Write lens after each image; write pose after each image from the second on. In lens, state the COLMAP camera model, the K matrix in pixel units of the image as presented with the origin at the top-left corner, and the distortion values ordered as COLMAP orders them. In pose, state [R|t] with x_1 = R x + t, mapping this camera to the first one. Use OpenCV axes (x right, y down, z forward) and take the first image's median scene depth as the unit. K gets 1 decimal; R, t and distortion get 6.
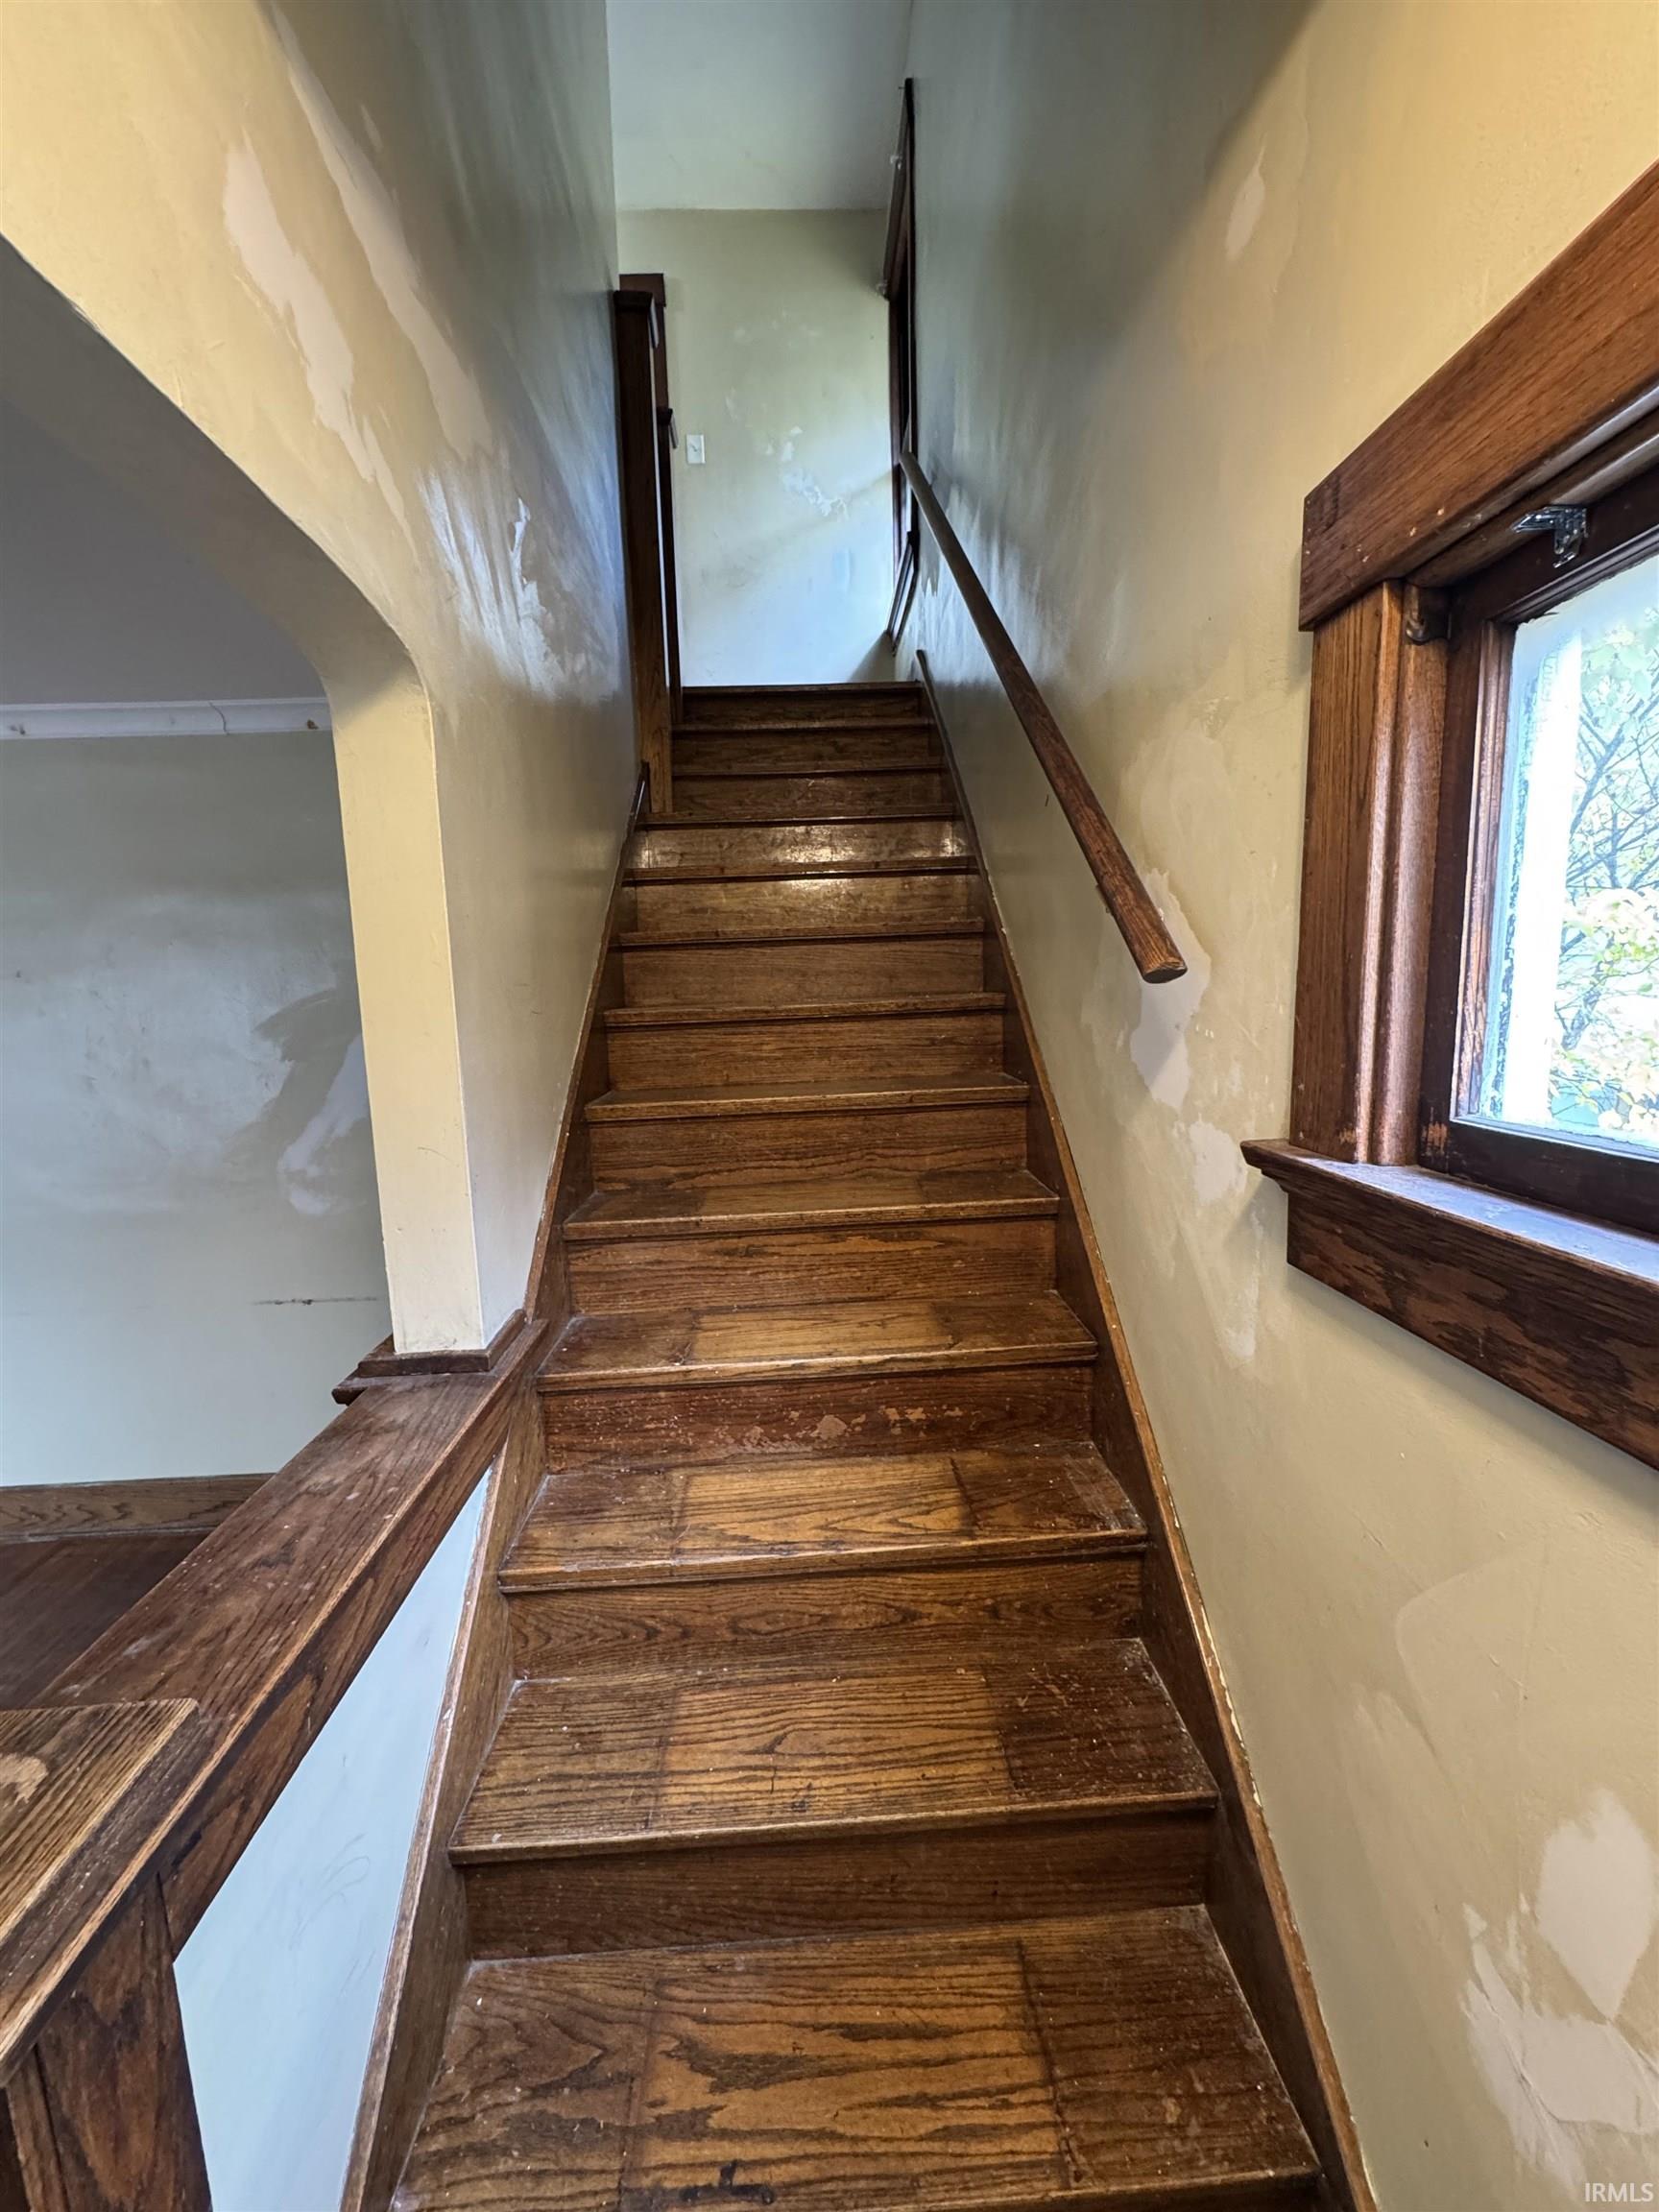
lens RADIAL K [[886.4, 0, 820.6], [0, 886.4, 1106.7], [0, 0, 1]] dist [0.001098, 0.000297]
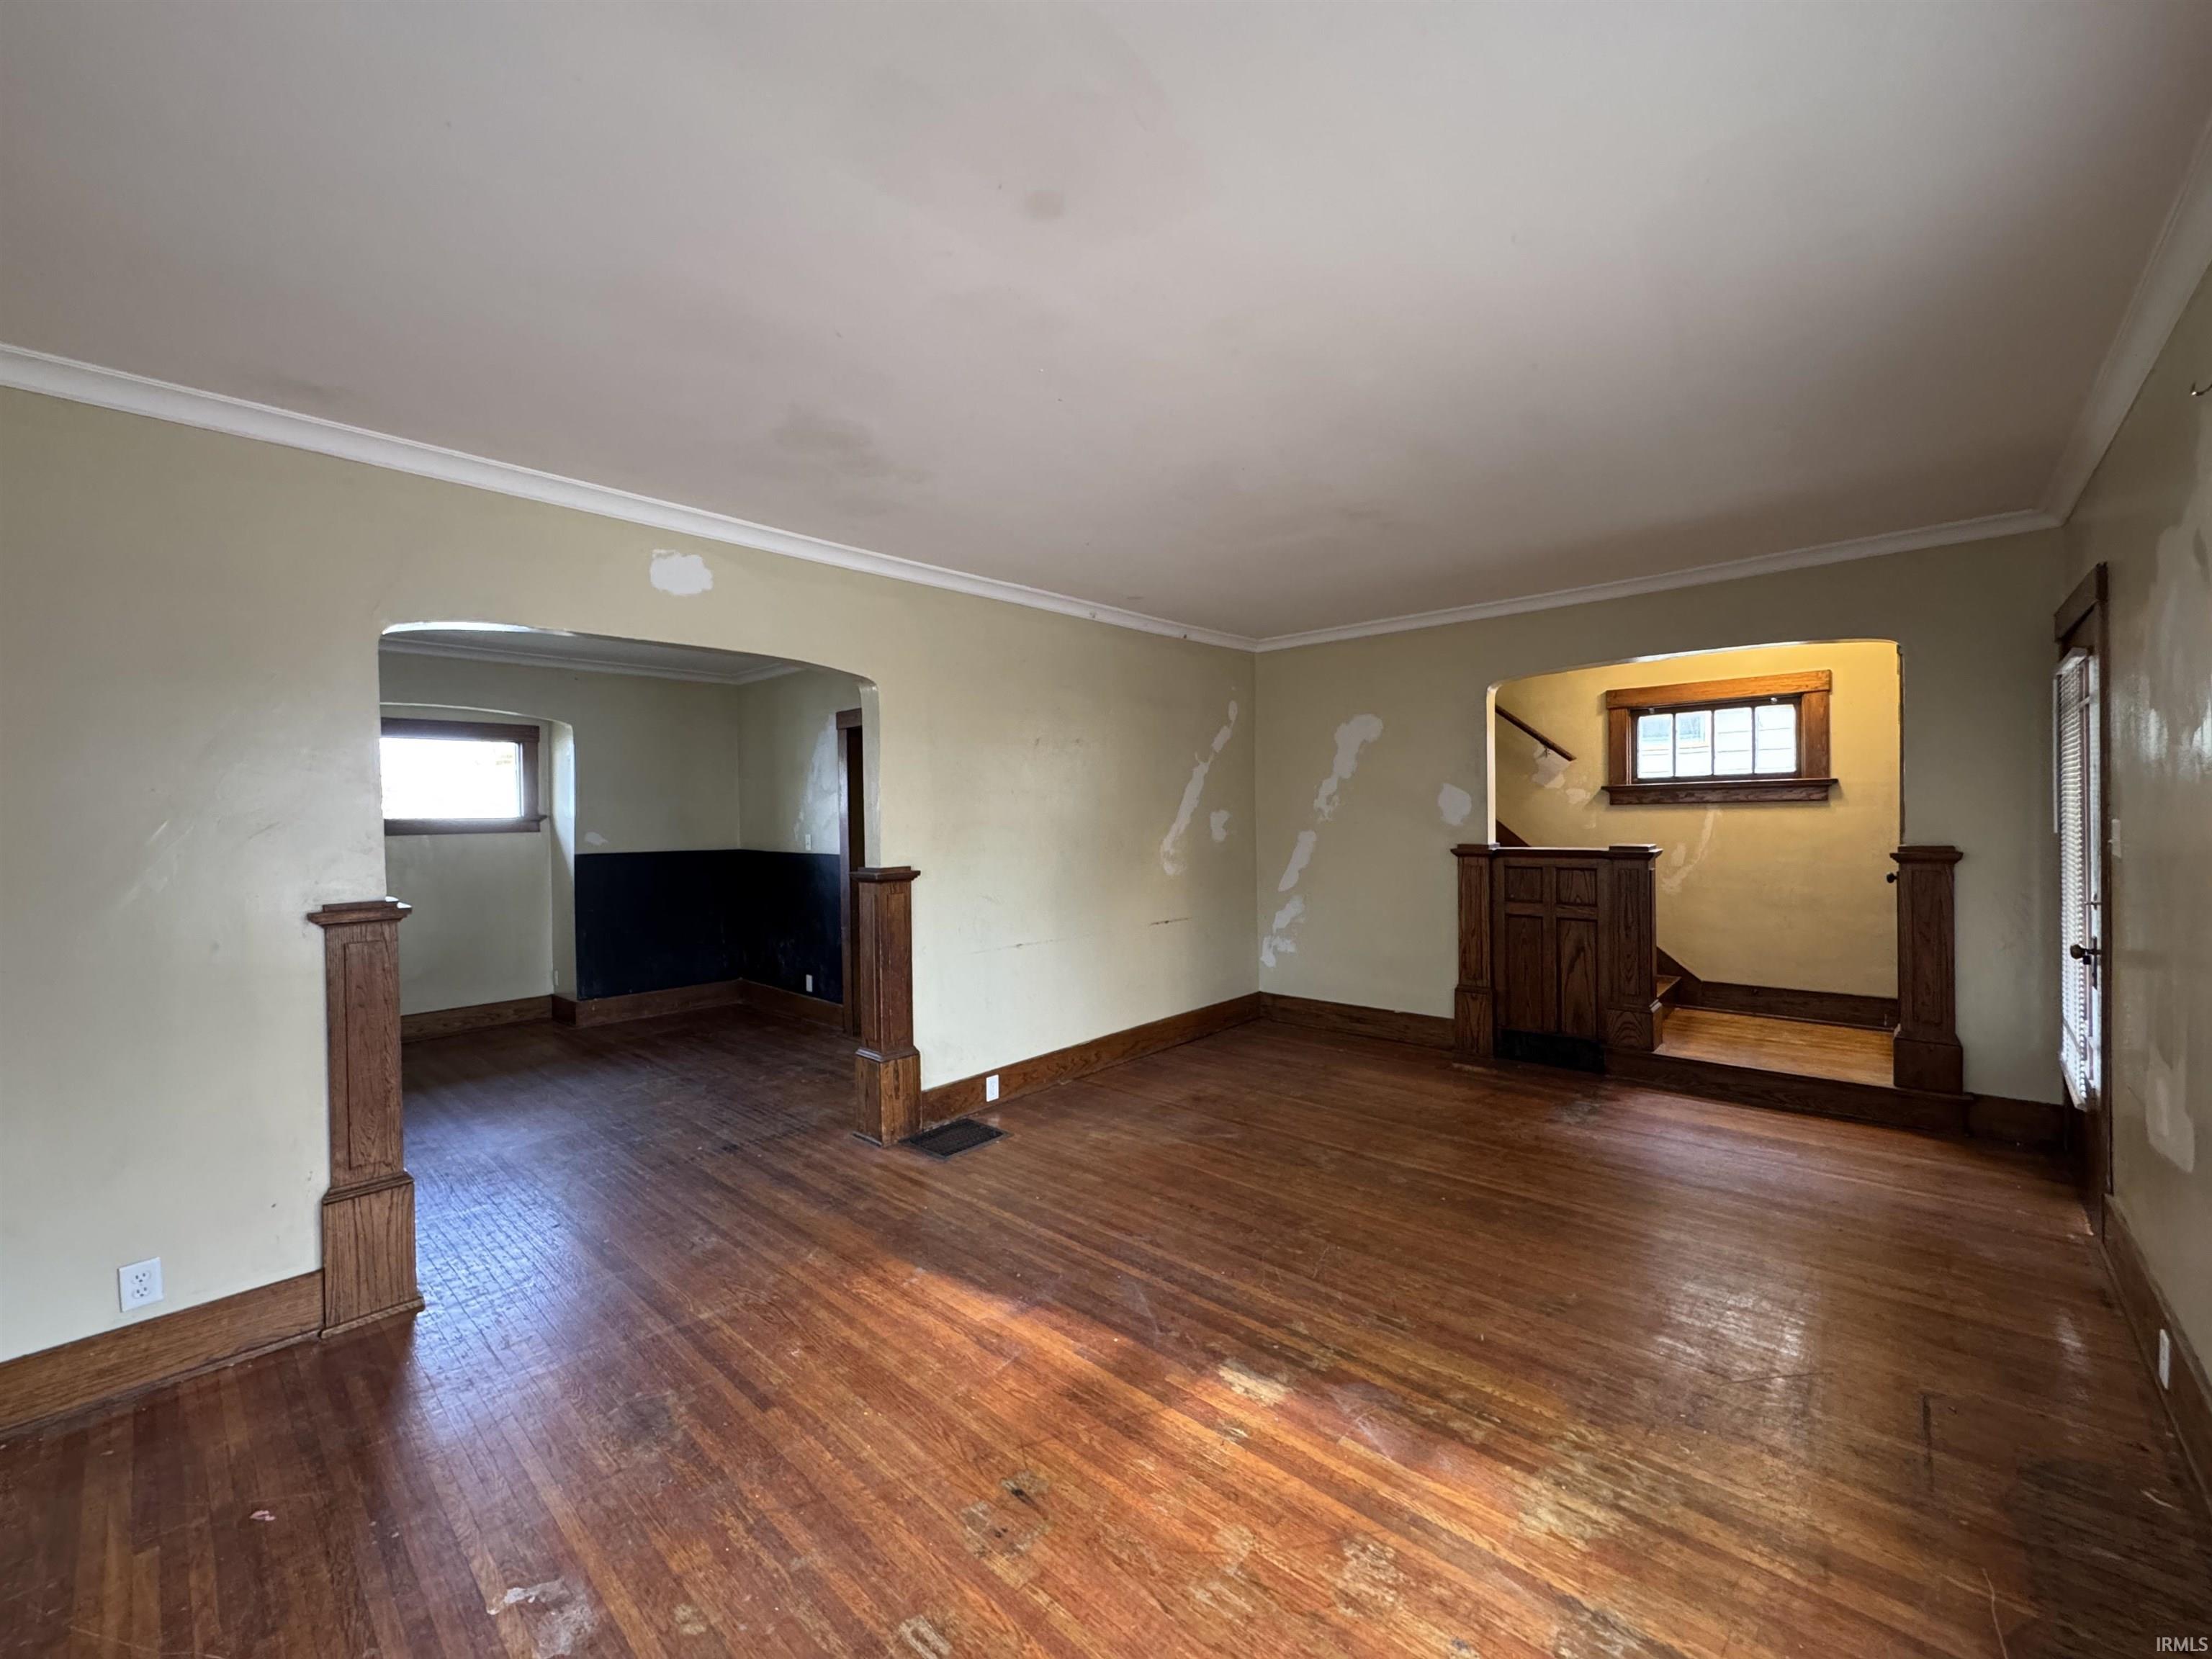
lens RADIAL K [[886.4, 0, 1109.4], [0, 886.4, 818.8], [0, 0, 1]] dist [0.001098, 0.000297]
pose [[0.695426, 0.015016, 0.718441, -5.761732], [0.094252, 0.989239, -0.111908, 0.576839], [-0.712390, 0.145538, 0.686527, -0.681665]]
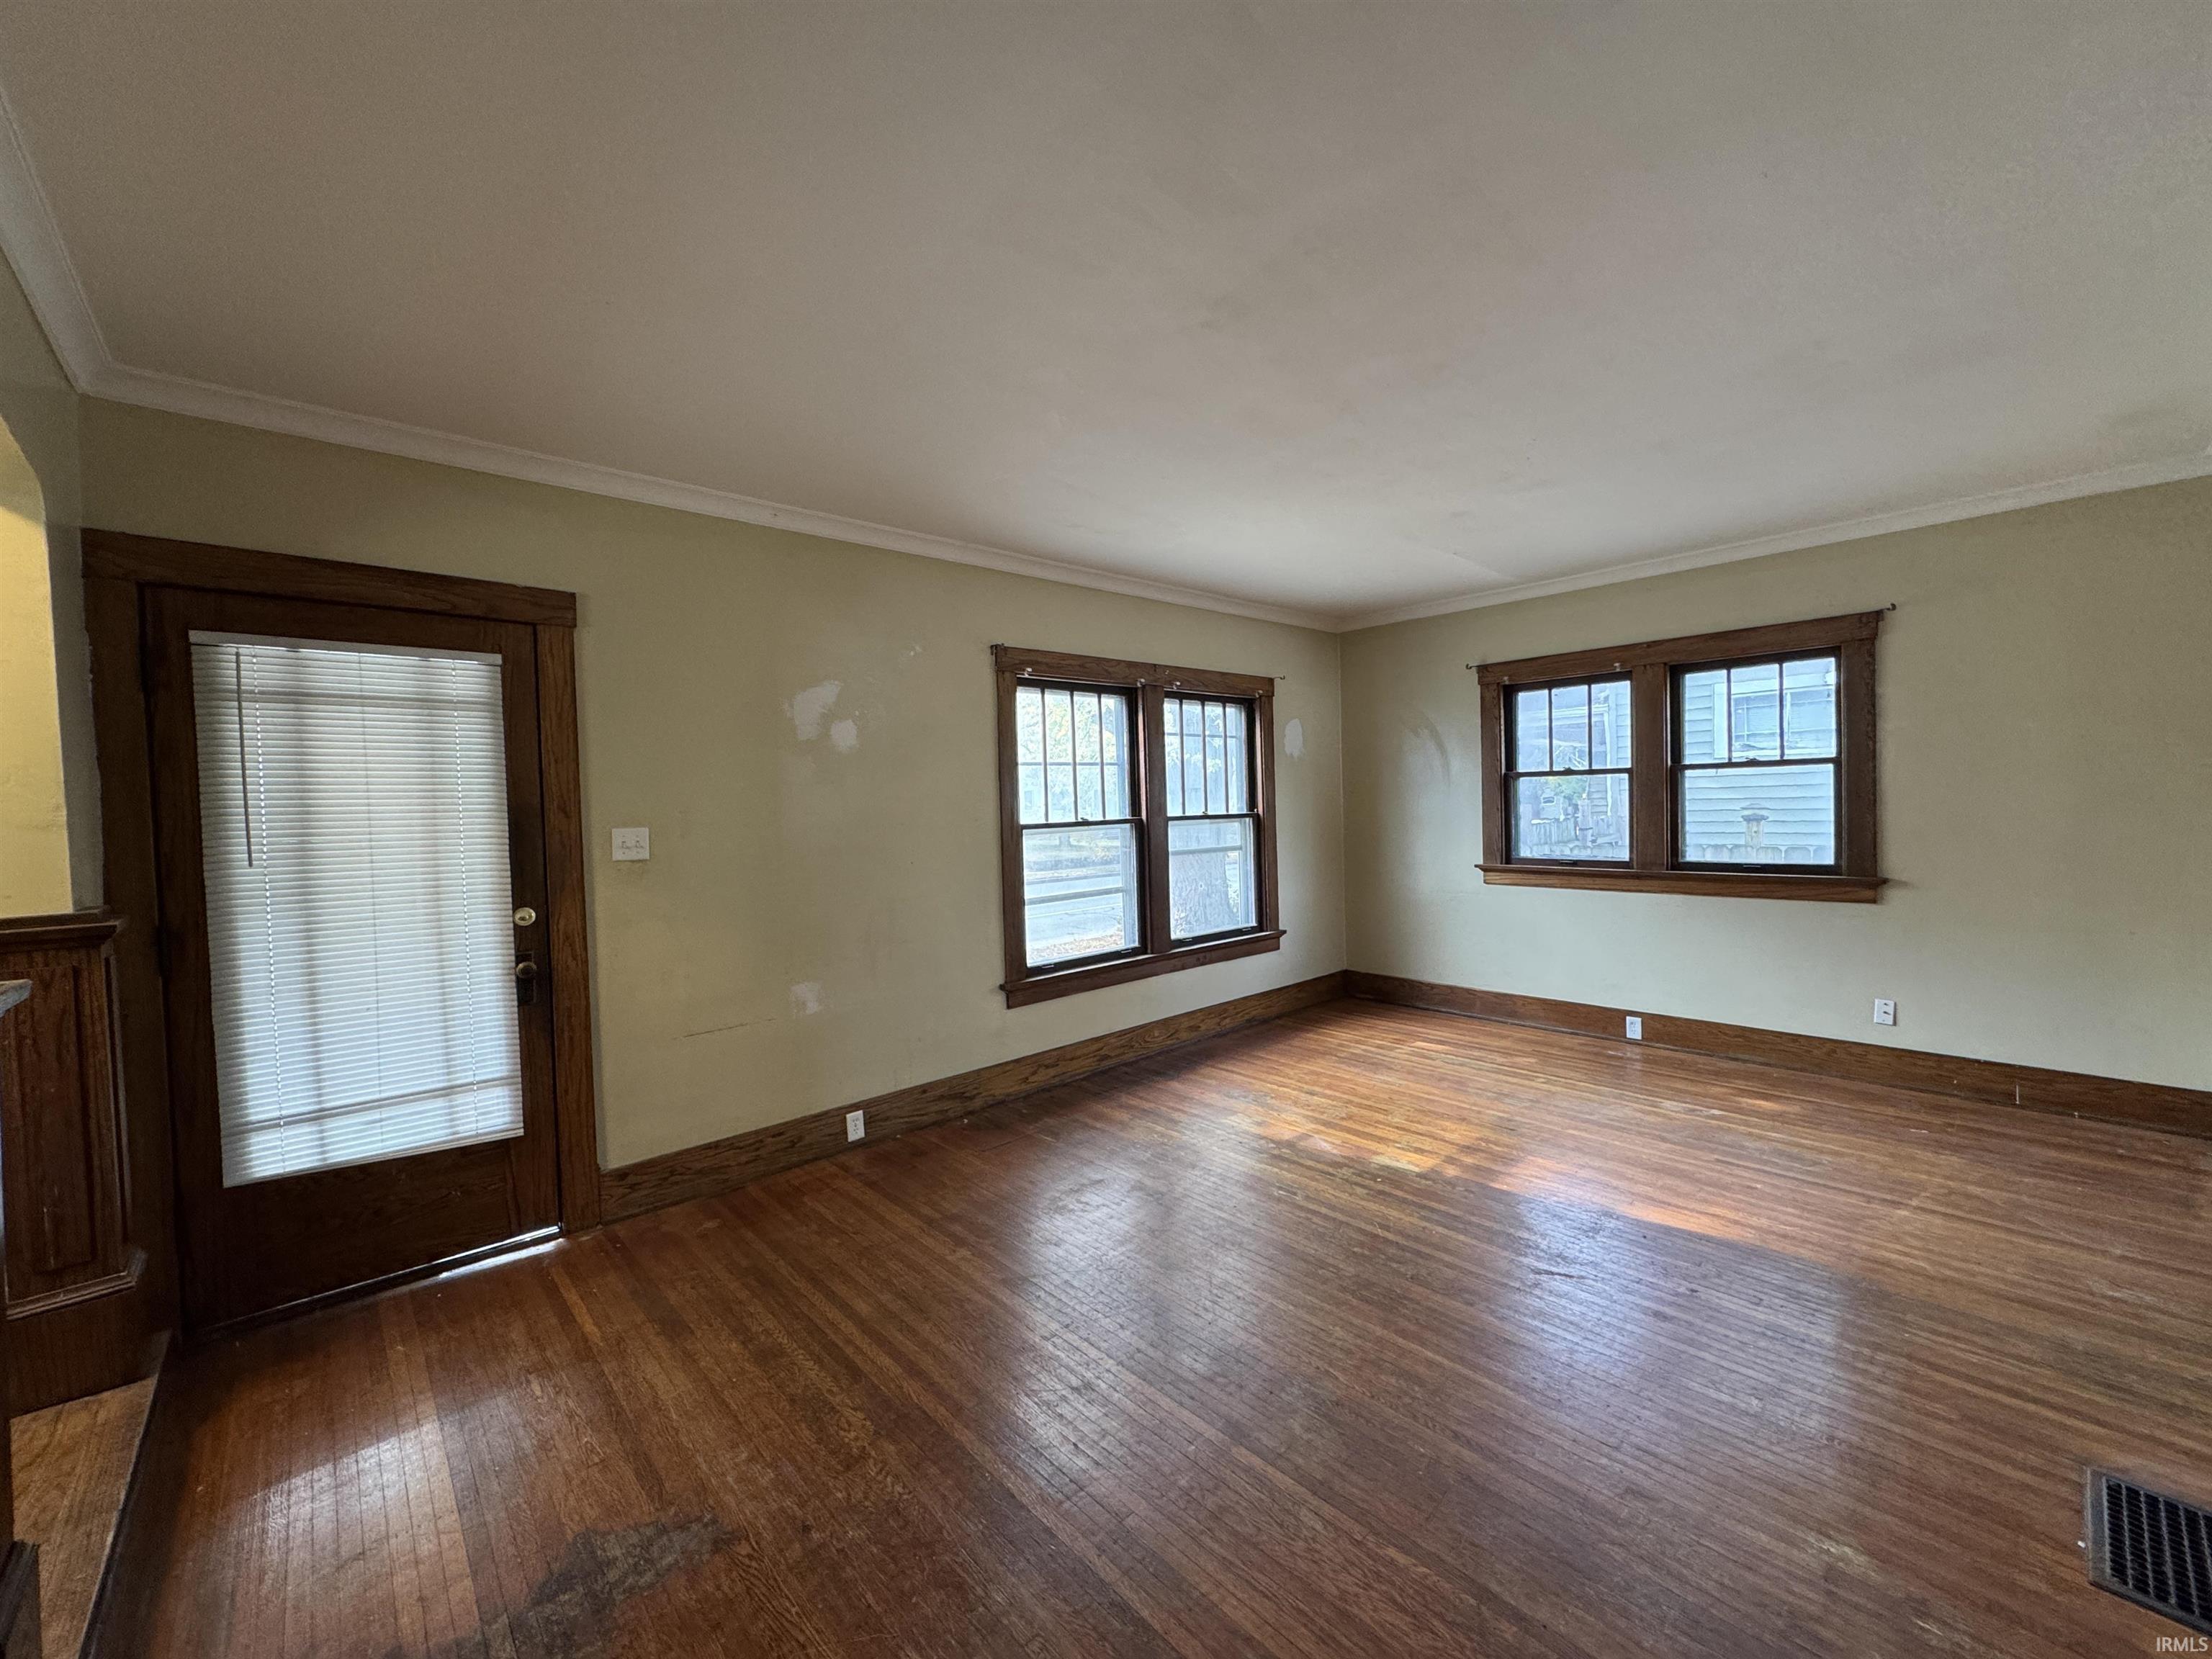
lens RADIAL K [[886.4, 0, 1107.4], [0, 886.4, 829.6], [0, 0, 1]] dist [0.001098, 0.000297]
pose [[-0.757582, 0.071829, -0.648776, -1.000473], [-0.036916, 0.987621, 0.152452, 0.035406], [0.651696, 0.139445, -0.745552, 2.402162]]
